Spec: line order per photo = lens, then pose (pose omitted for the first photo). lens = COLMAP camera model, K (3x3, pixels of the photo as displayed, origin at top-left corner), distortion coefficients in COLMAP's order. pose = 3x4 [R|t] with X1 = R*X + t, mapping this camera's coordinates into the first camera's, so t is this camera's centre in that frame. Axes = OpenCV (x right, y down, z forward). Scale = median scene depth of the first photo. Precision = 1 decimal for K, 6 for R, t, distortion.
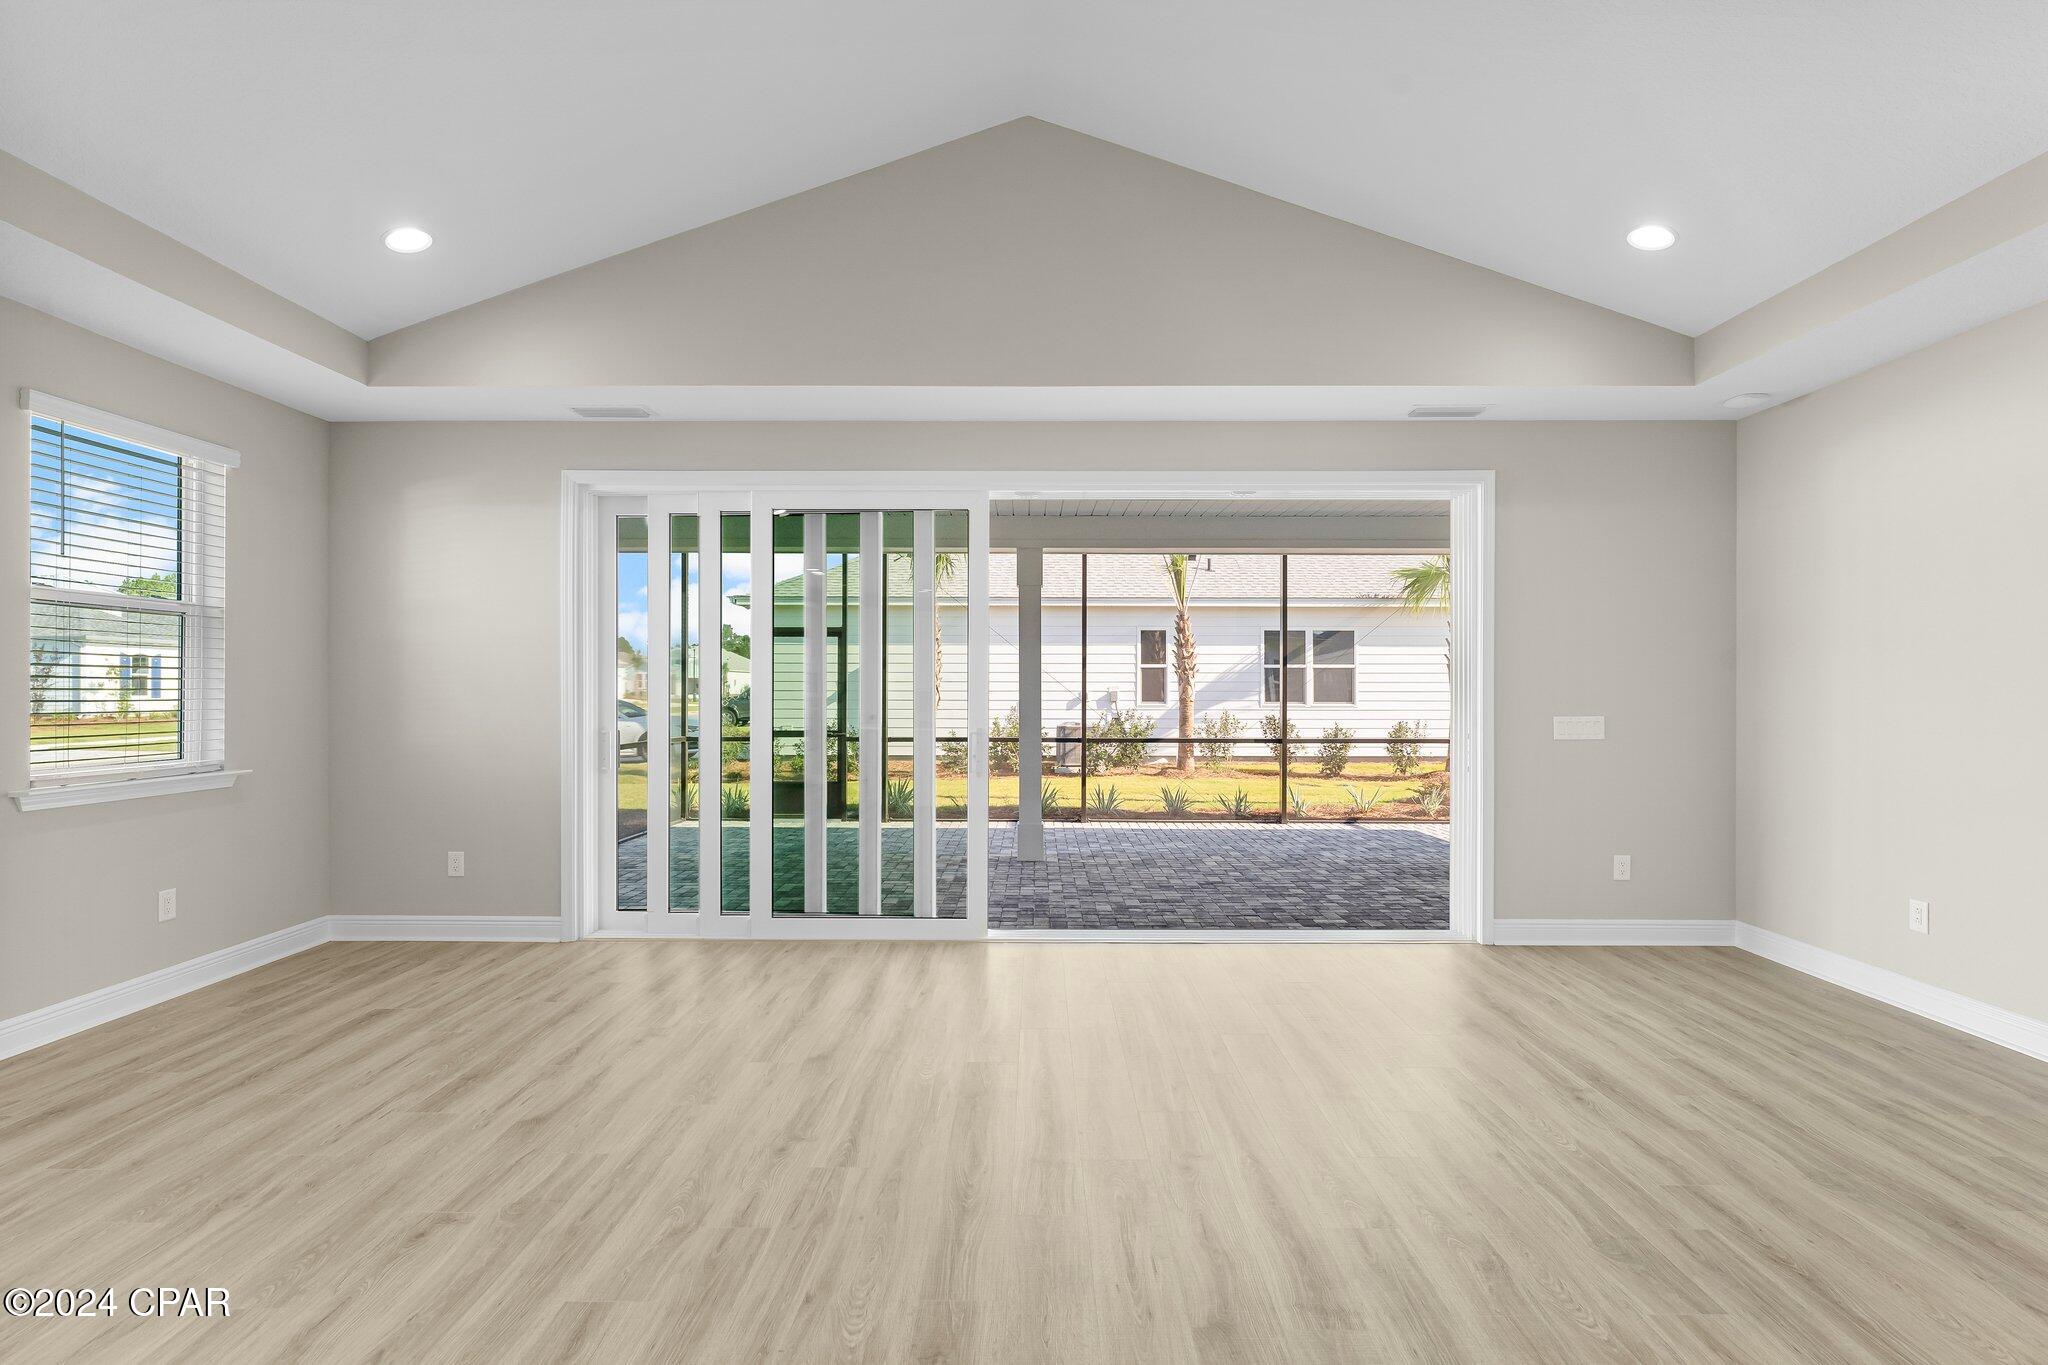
lens RADIAL K [[1001.8, 0, 1031.3], [0, 1001.8, 688.4], [0, 0, 1]] dist [-0.003355, 0.000218]
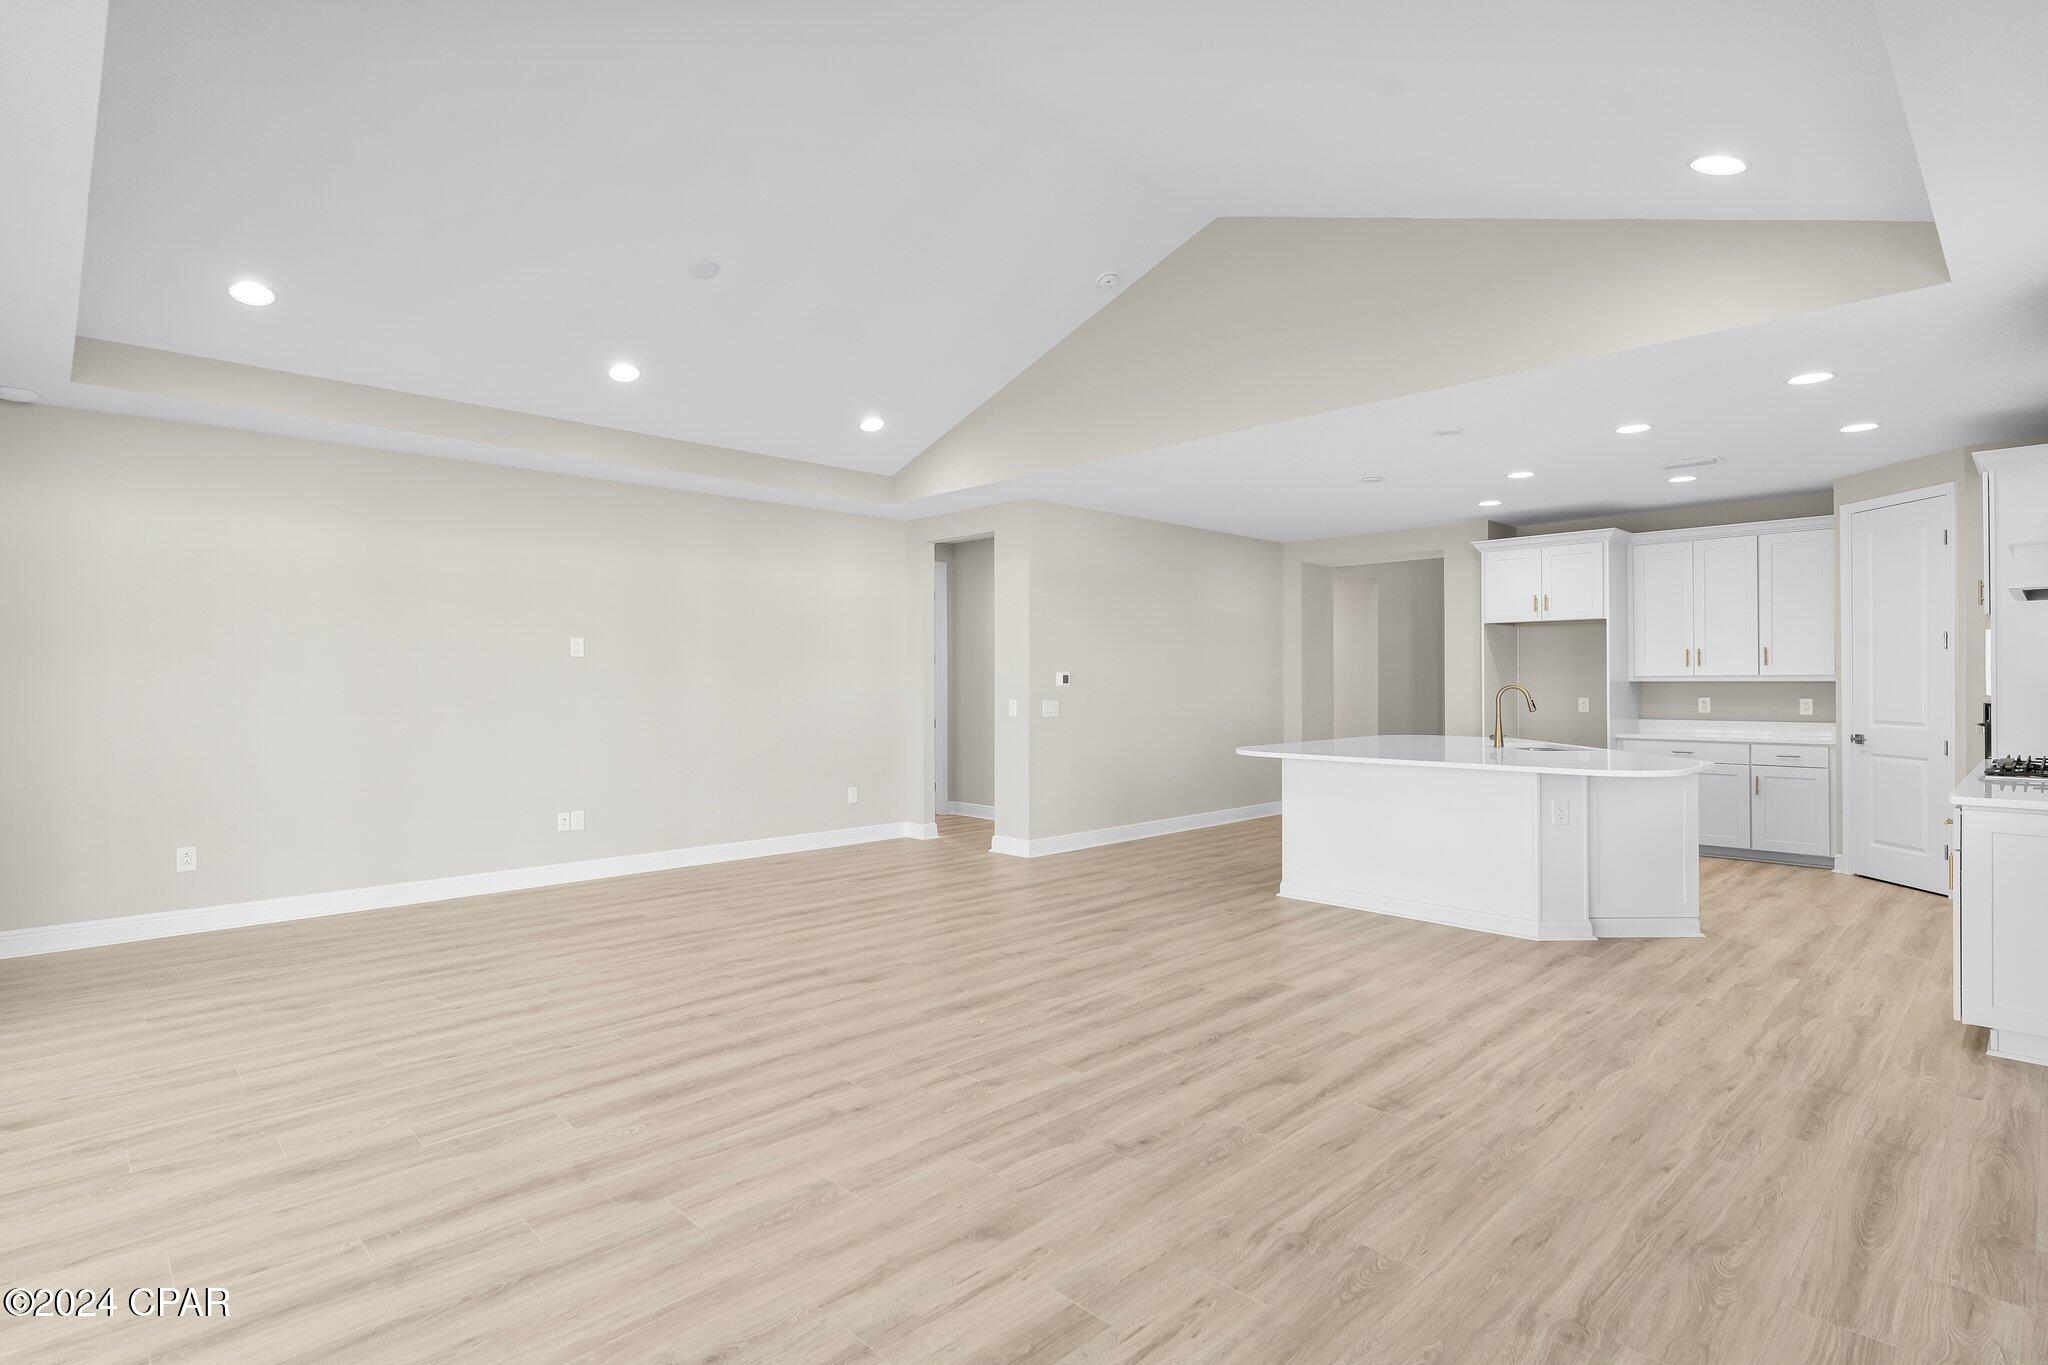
lens RADIAL K [[1001.8, 0, 1015.3], [0, 1001.8, 682.9], [0, 0, 1]] dist [-0.003355, 0.000218]
pose [[-0.694554, -0.000491, 0.719441, -1.219311], [0.000834, 0.999999, 0.001488, -0.002926], [-0.719440, 0.001633, -0.694552, 1.732820]]
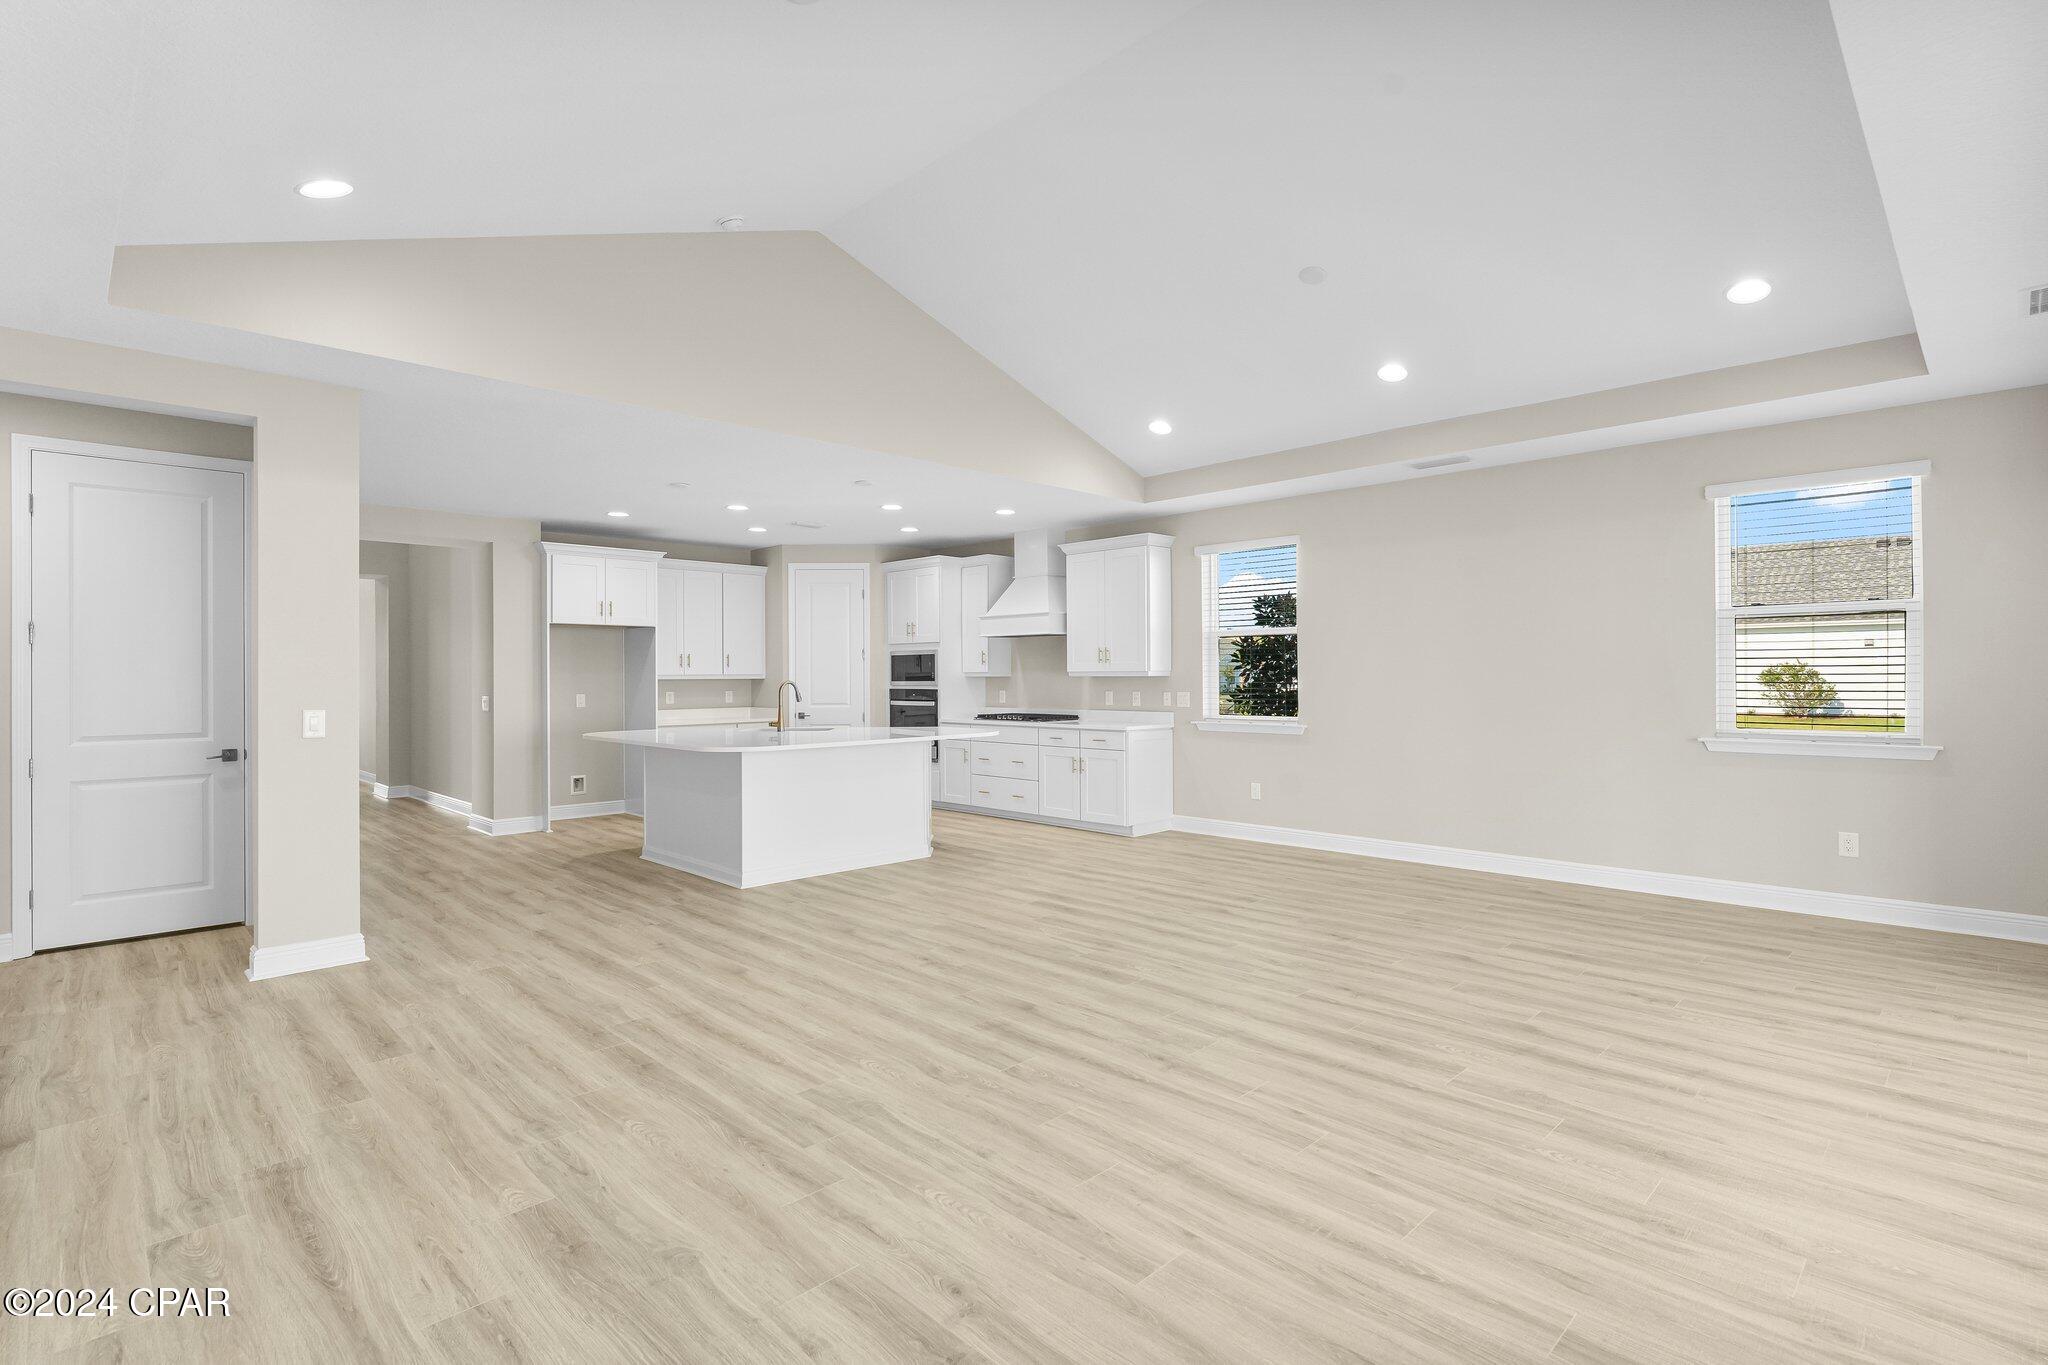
lens RADIAL K [[984.1, 0, 1022.5], [0, 984.1, 678.2], [0, 0, 1]] dist [0.006895, 0.000587]
pose [[-0.711127, 0.004332, -0.703050, 1.175508], [0.005668, 0.999984, 0.000428, -0.000153], [0.703040, -0.003680, -0.711140, 1.803918]]
